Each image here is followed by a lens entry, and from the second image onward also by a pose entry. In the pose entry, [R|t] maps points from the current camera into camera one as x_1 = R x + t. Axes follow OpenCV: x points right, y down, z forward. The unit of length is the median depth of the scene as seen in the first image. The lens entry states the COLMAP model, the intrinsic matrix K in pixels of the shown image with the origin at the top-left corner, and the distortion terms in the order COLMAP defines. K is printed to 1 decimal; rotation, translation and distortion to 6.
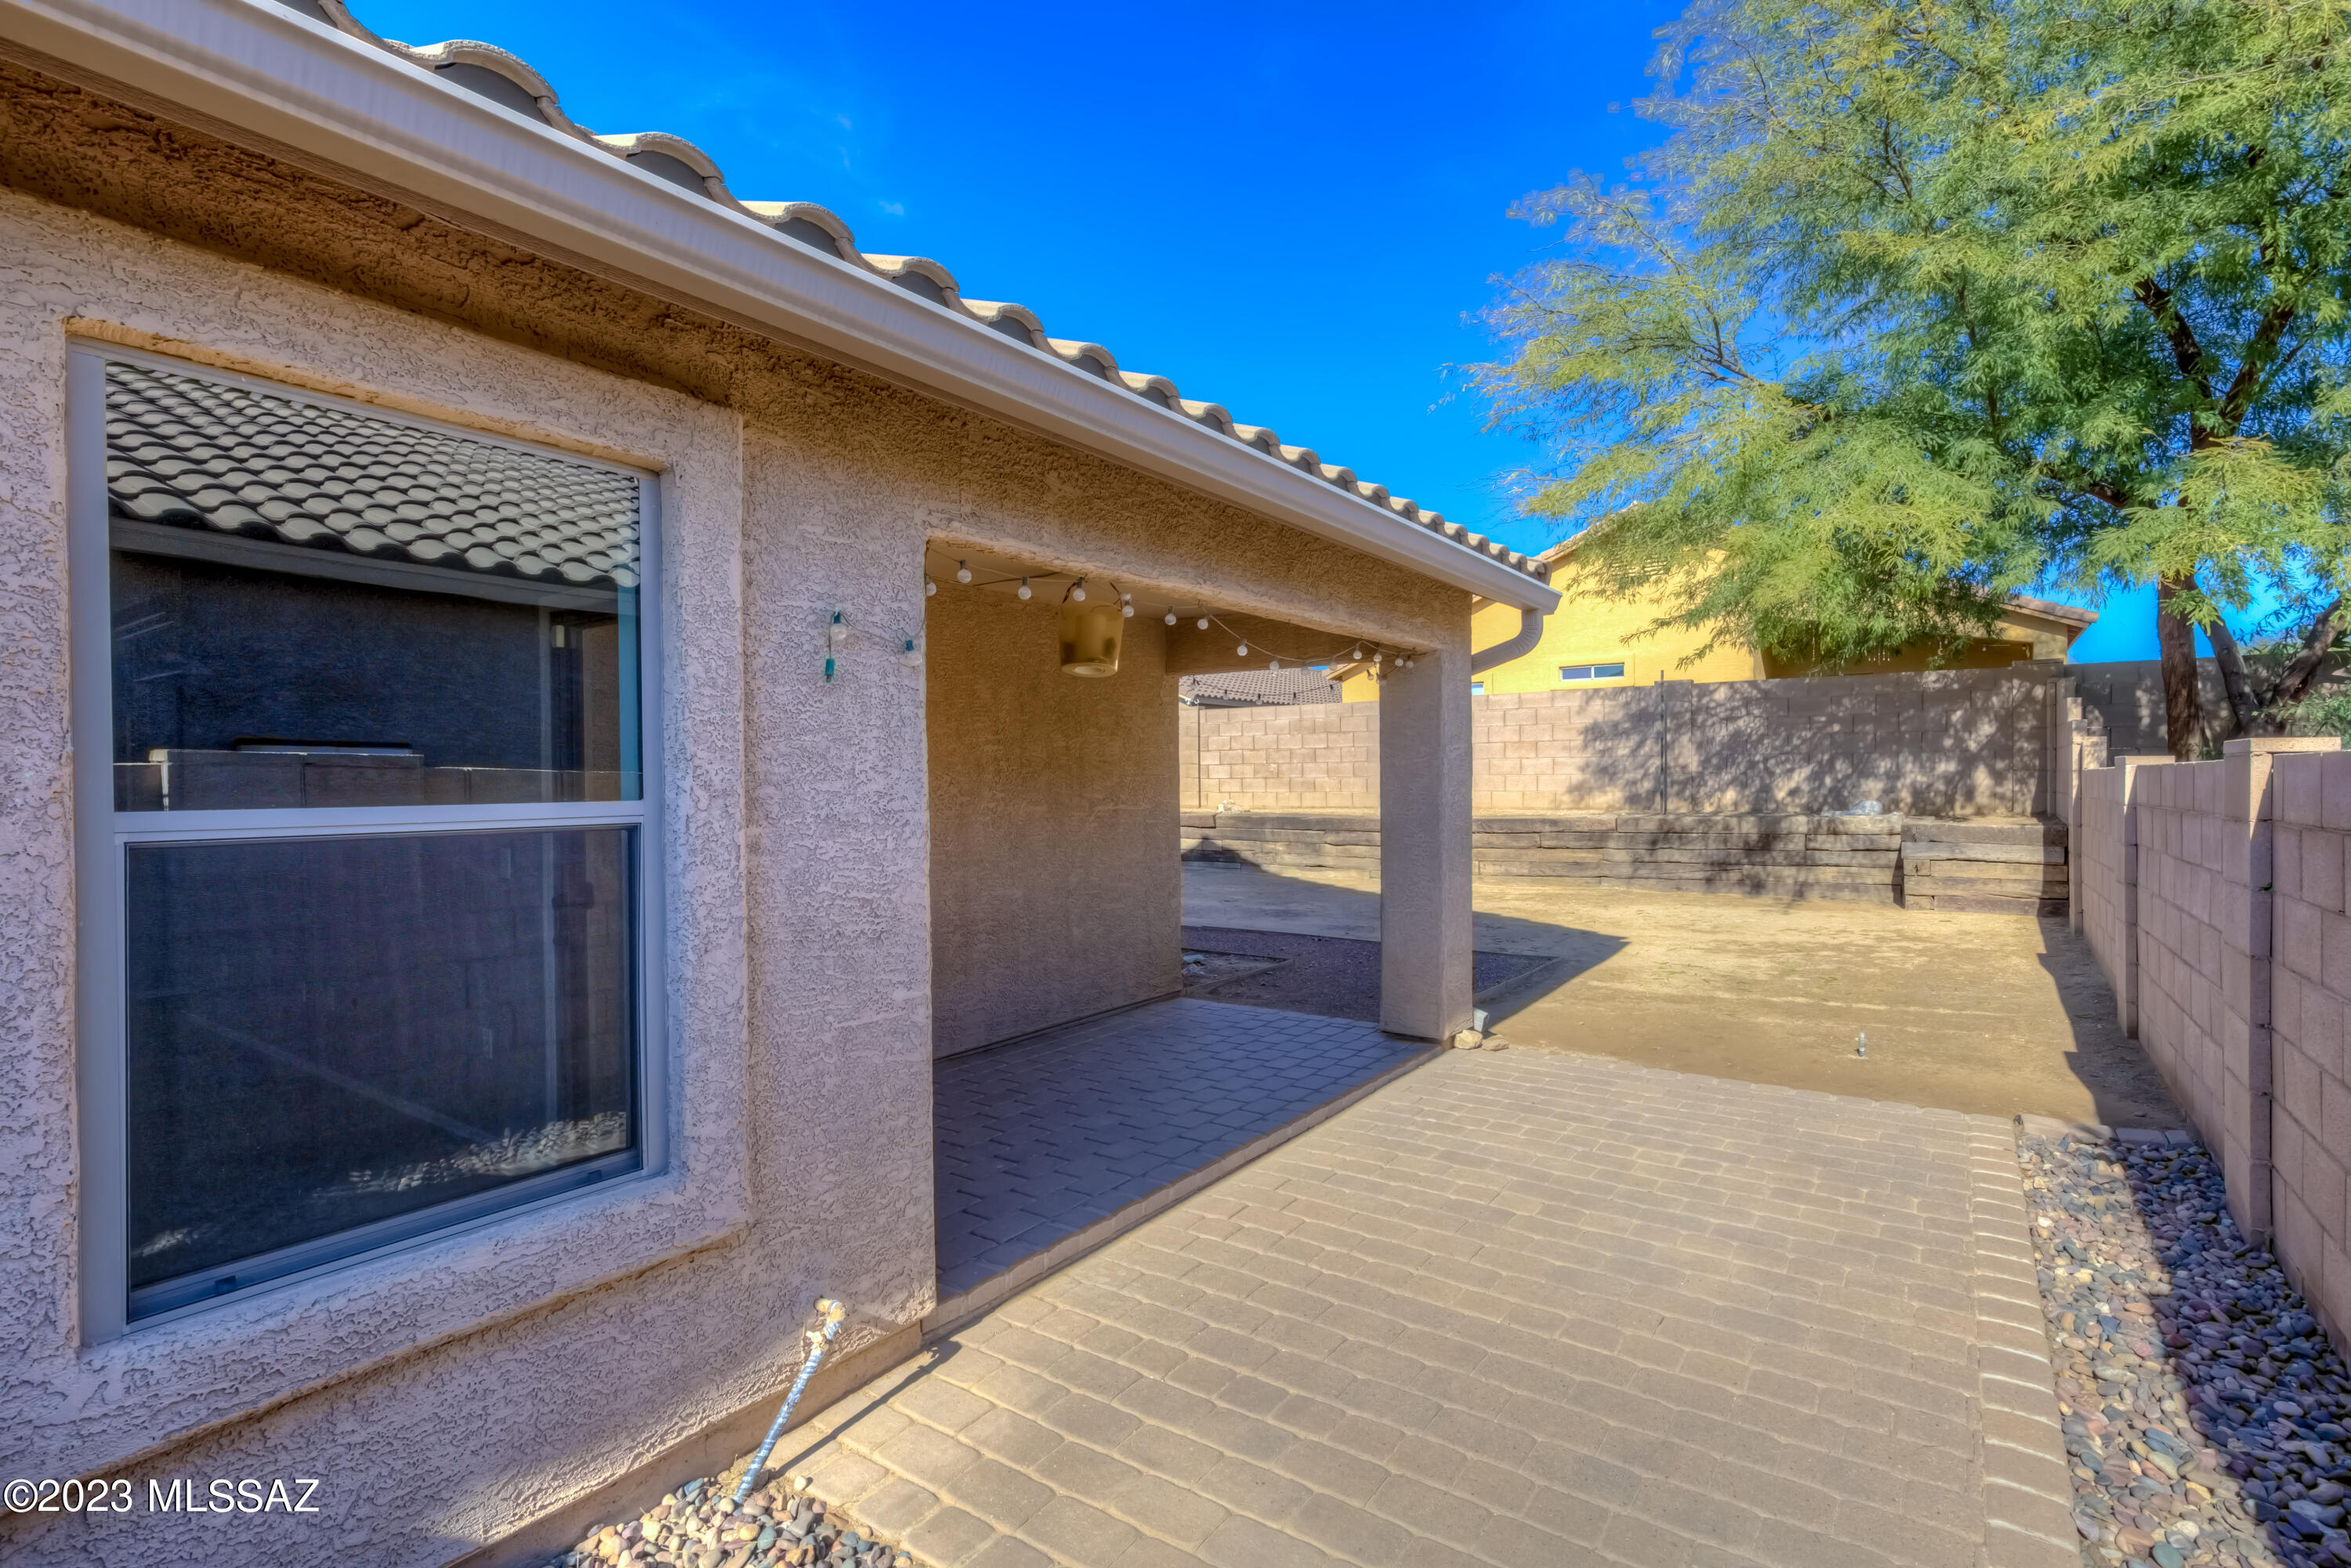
lens RADIAL K [[1105.5, 0, 1166.9], [0, 1105.5, 779.5], [0, 0, 1]] dist [0.000395, 0.000036]
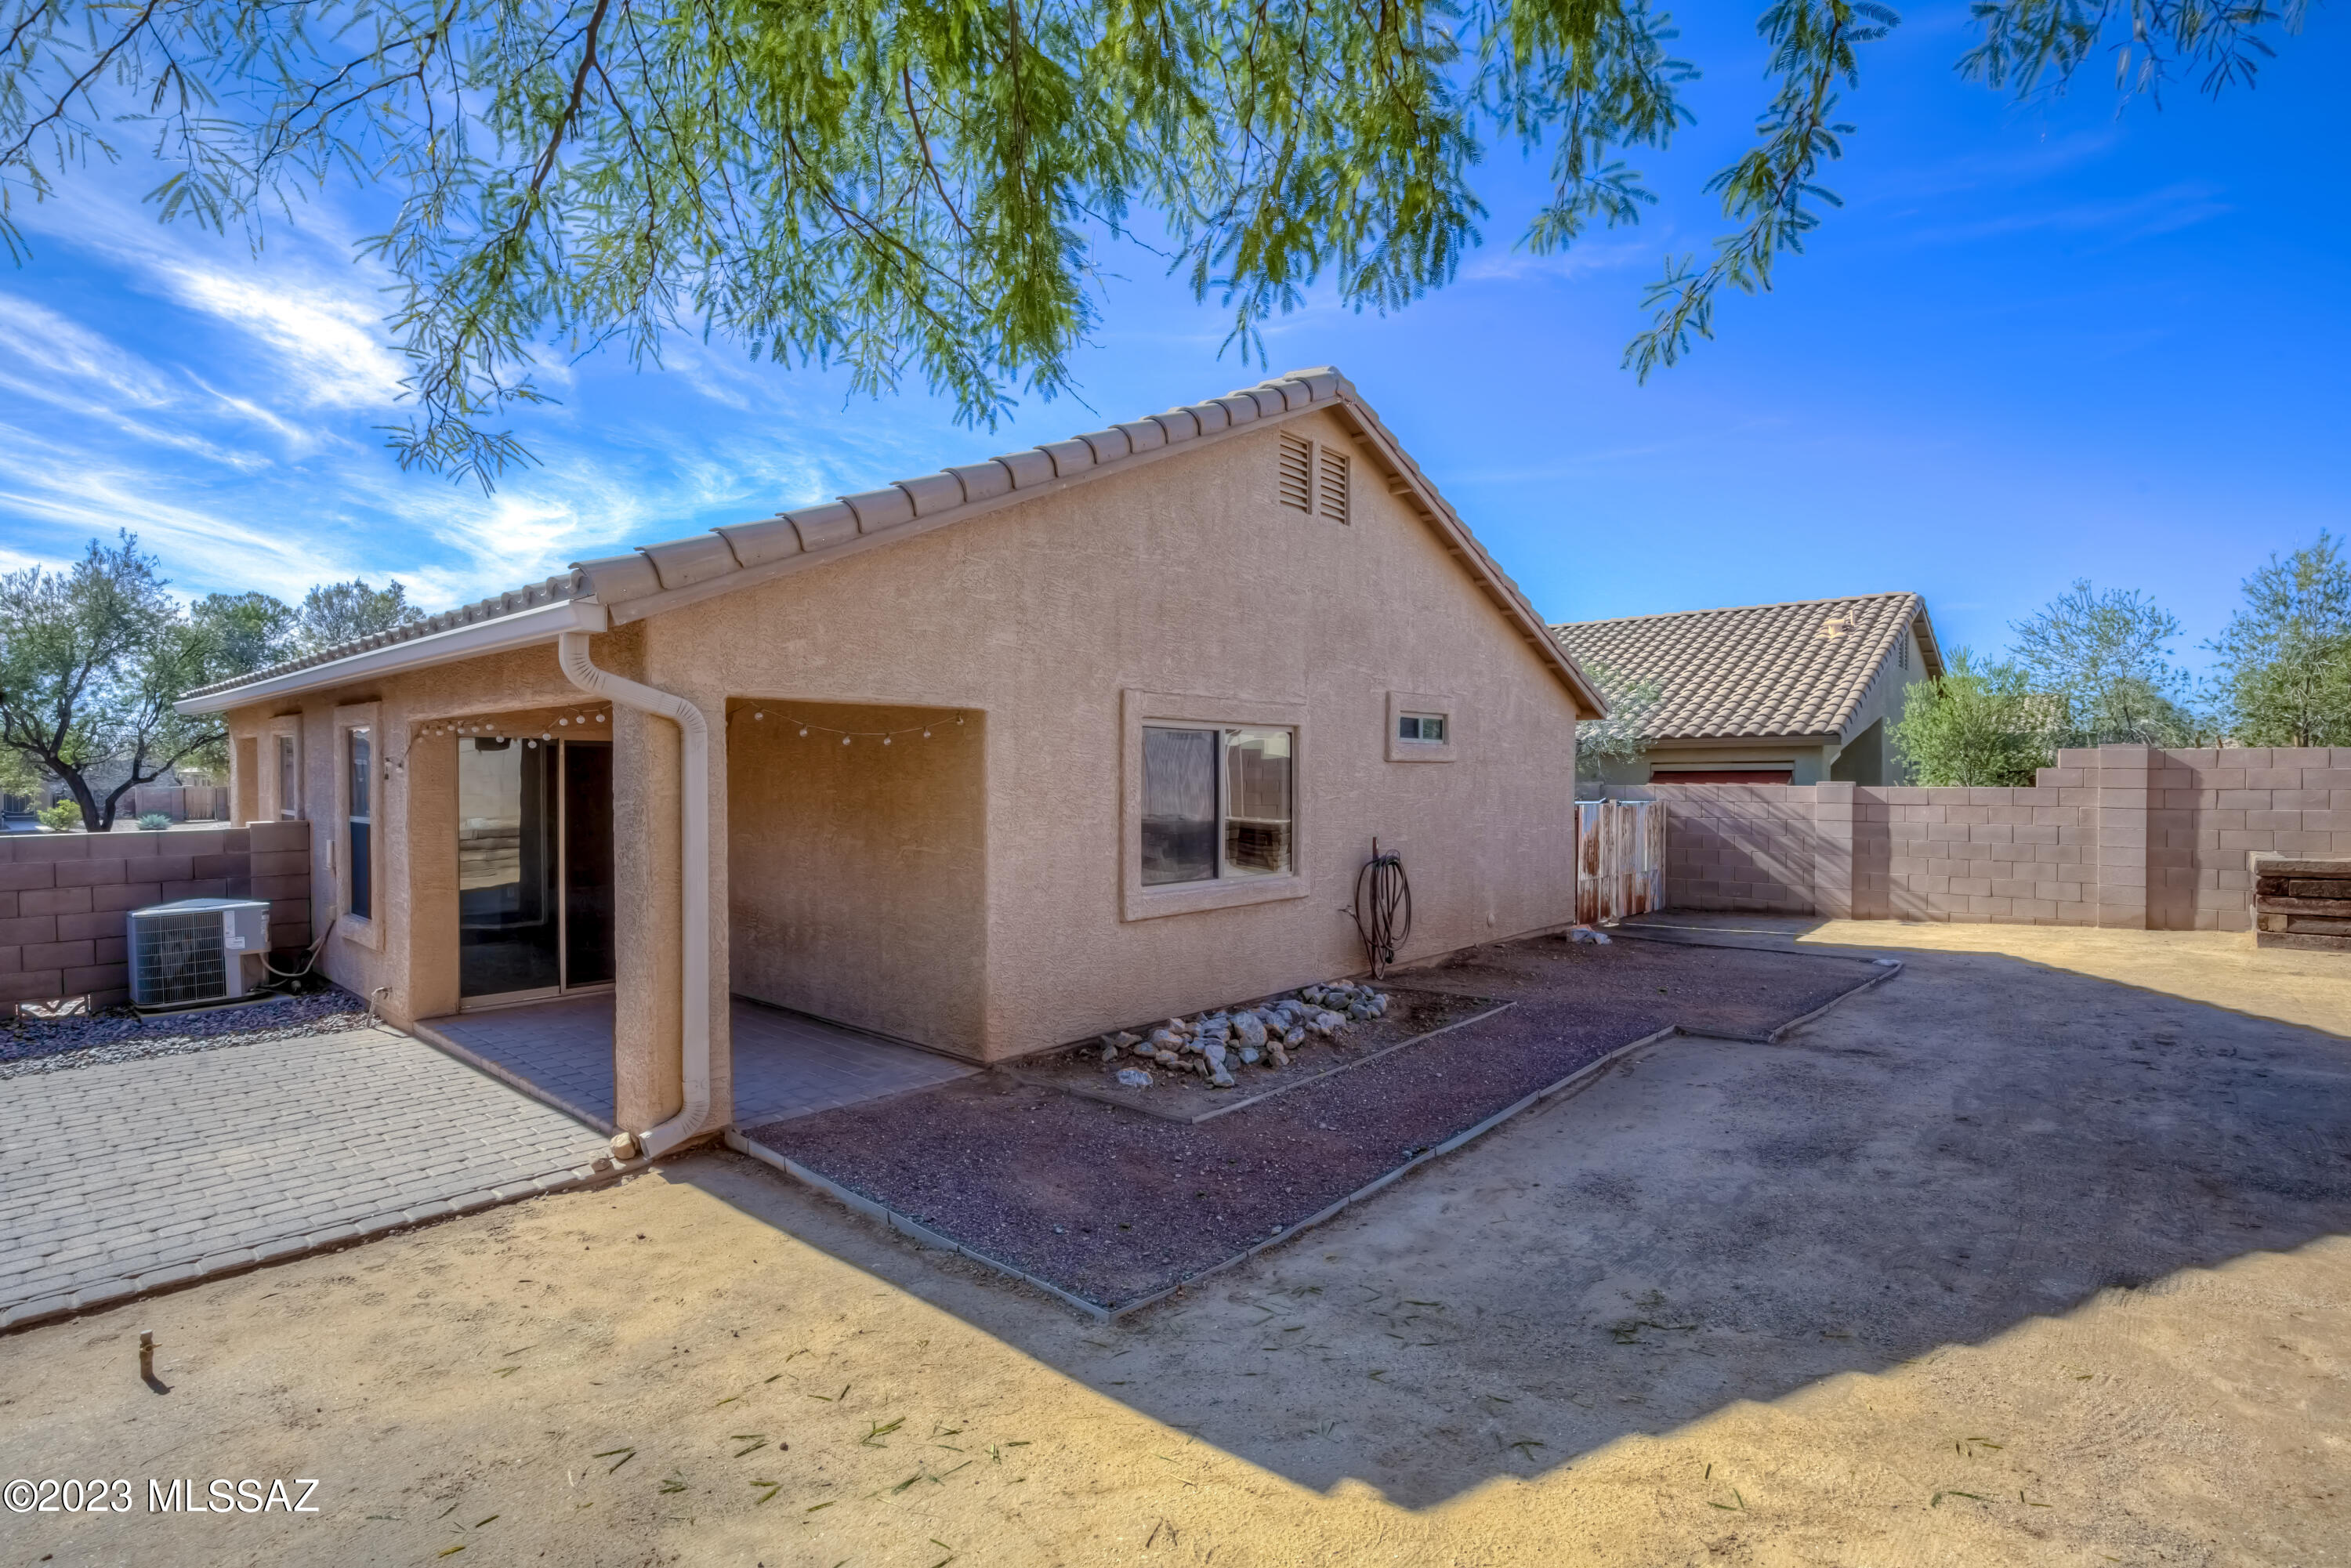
lens RADIAL K [[1105.5, 0, 1176.2], [0, 1105.5, 784.6], [0, 0, 1]] dist [0.000395, 0.000036]
pose [[-0.107000, 0.017029, -0.994113, 0.495182], [-0.002410, 0.999846, 0.017387, -0.027553], [0.994256, 0.004257, -0.106942, 0.703188]]
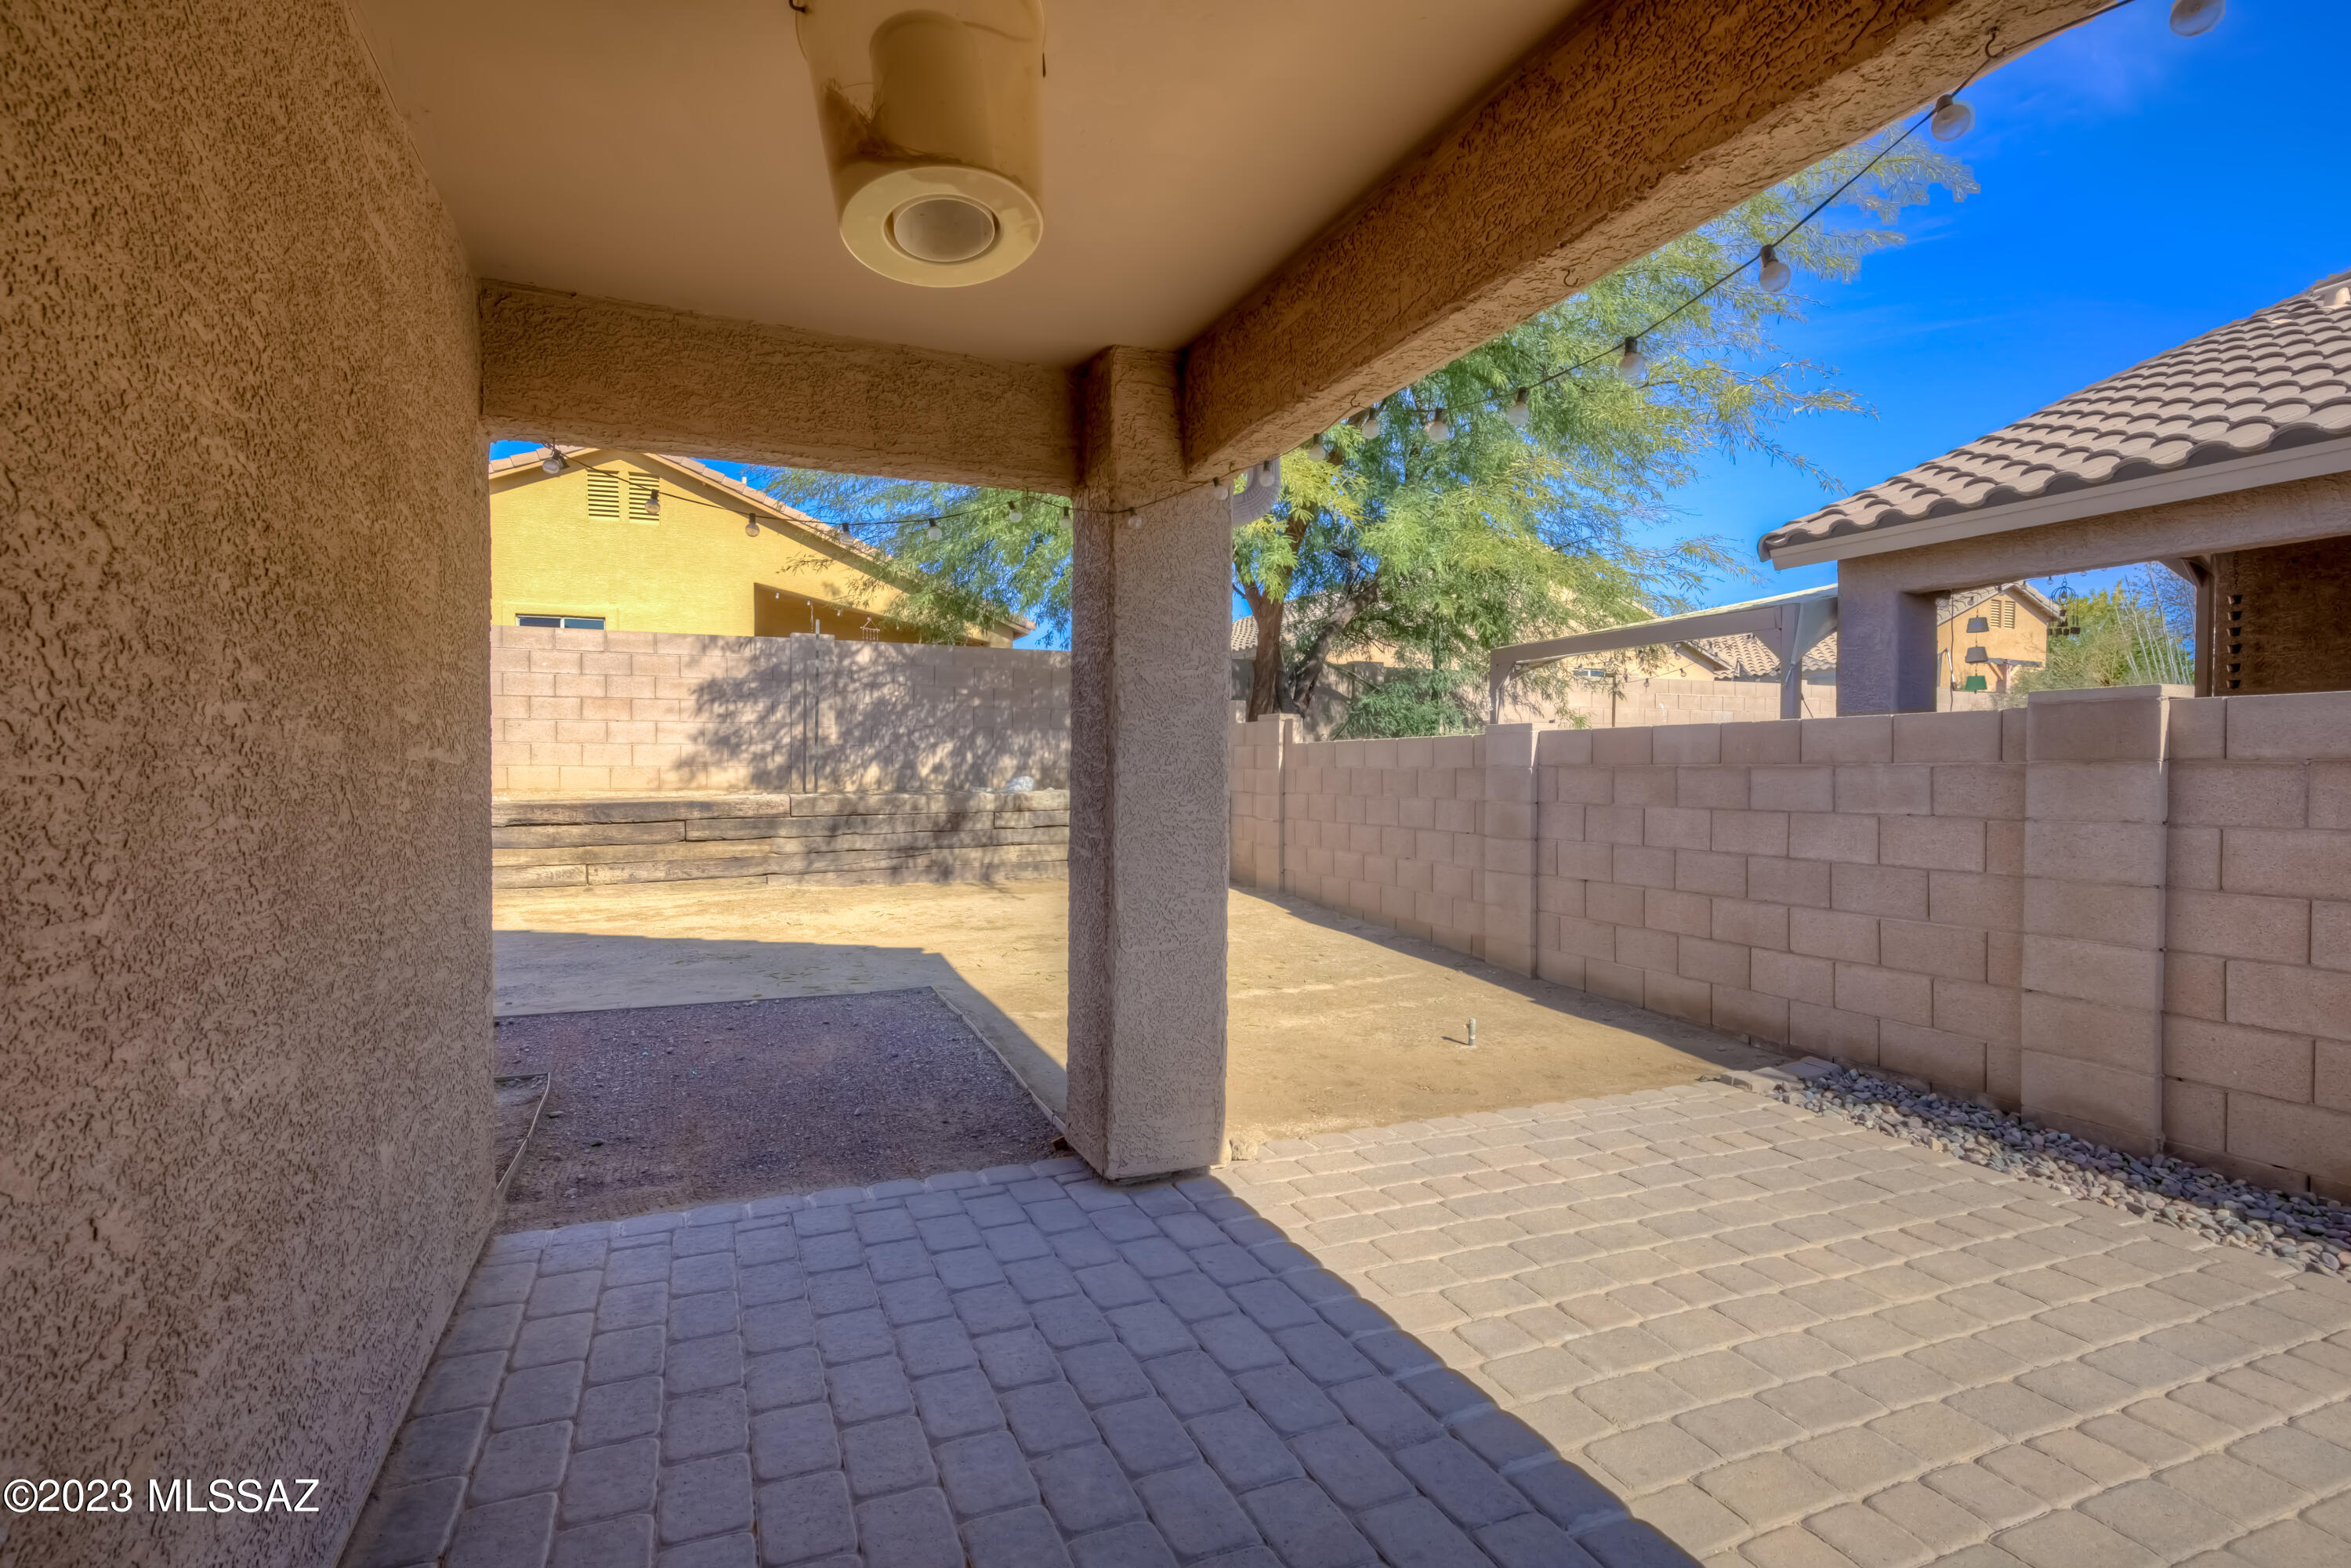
lens RADIAL K [[1105.5, 0, 1176.6], [0, 1105.5, 782.0], [0, 0, 1]] dist [0.000395, 0.000036]
pose [[0.521984, -0.000270, 0.852955, -0.119409], [-0.007698, 0.999958, 0.005028, 0.016439], [-0.852921, -0.009191, 0.521960, 0.344432]]
